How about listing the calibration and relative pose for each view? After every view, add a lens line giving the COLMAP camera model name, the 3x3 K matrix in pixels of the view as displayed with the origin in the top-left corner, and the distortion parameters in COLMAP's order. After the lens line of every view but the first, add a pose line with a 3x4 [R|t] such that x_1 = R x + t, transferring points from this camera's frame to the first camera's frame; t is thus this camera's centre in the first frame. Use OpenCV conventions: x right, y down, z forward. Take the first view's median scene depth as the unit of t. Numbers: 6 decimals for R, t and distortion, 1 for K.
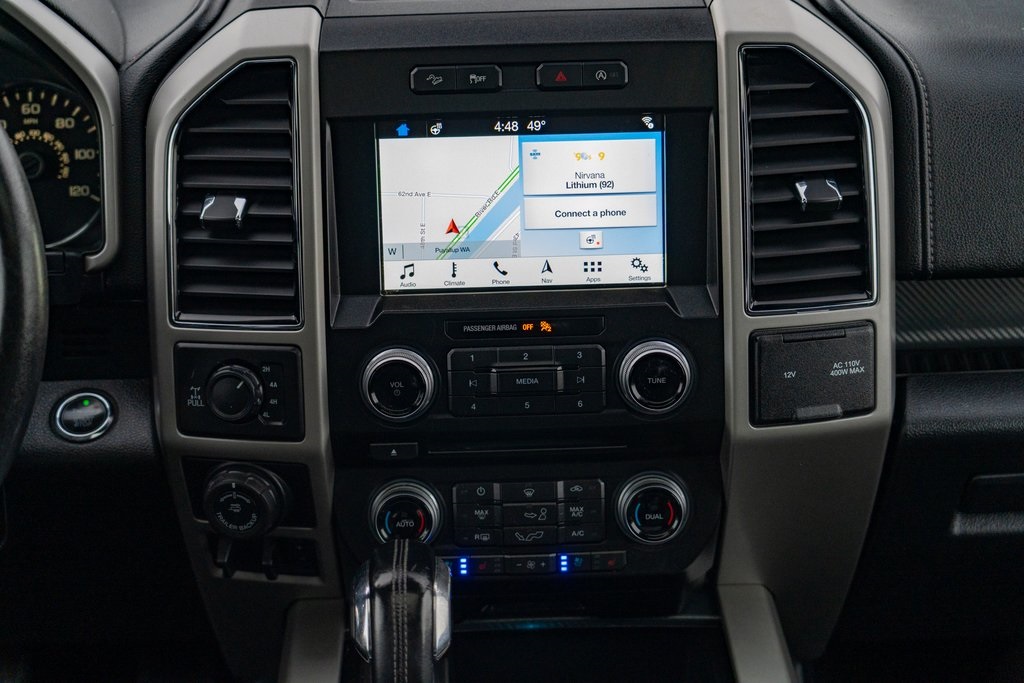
lens RADIAL K [[1886.5, 0, 511.6], [0, 1886.5, 335.9], [0, 0, 1]] dist [0.028474, 0.000000]
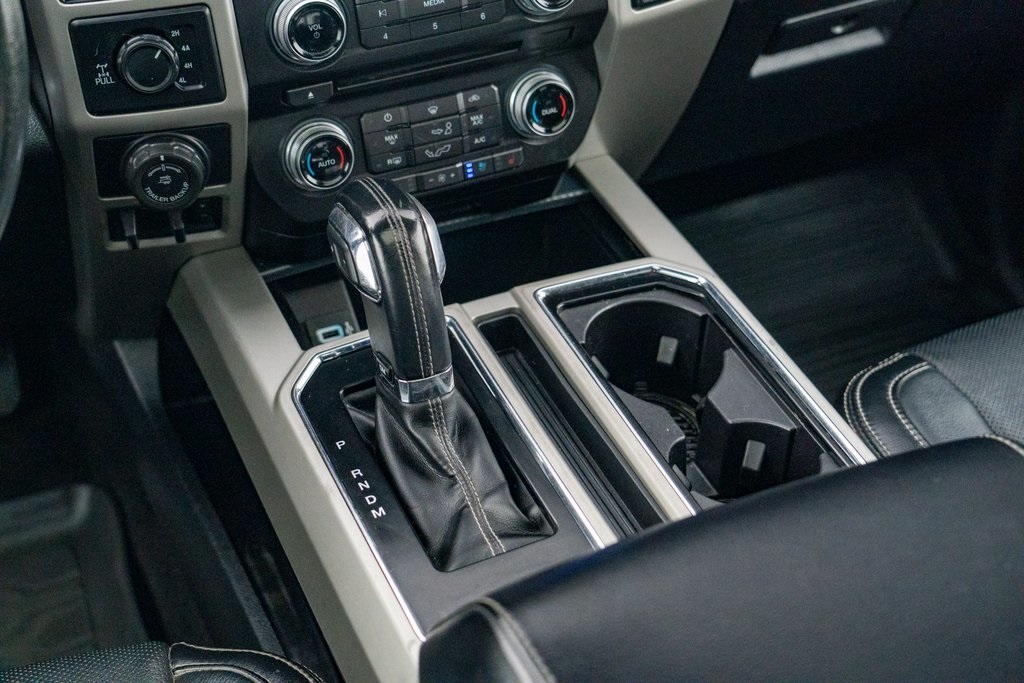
lens RADIAL K [[1690.0, 0, 520.9], [0, 1690.0, 341.1], [0, 0, 1]] dist [0.049363, 0.000000]
pose [[0.923688, -0.225356, 0.309862, -0.263824], [0.140043, 0.951354, 0.274434, -0.044678], [-0.356634, -0.210098, 0.910314, 0.111253]]
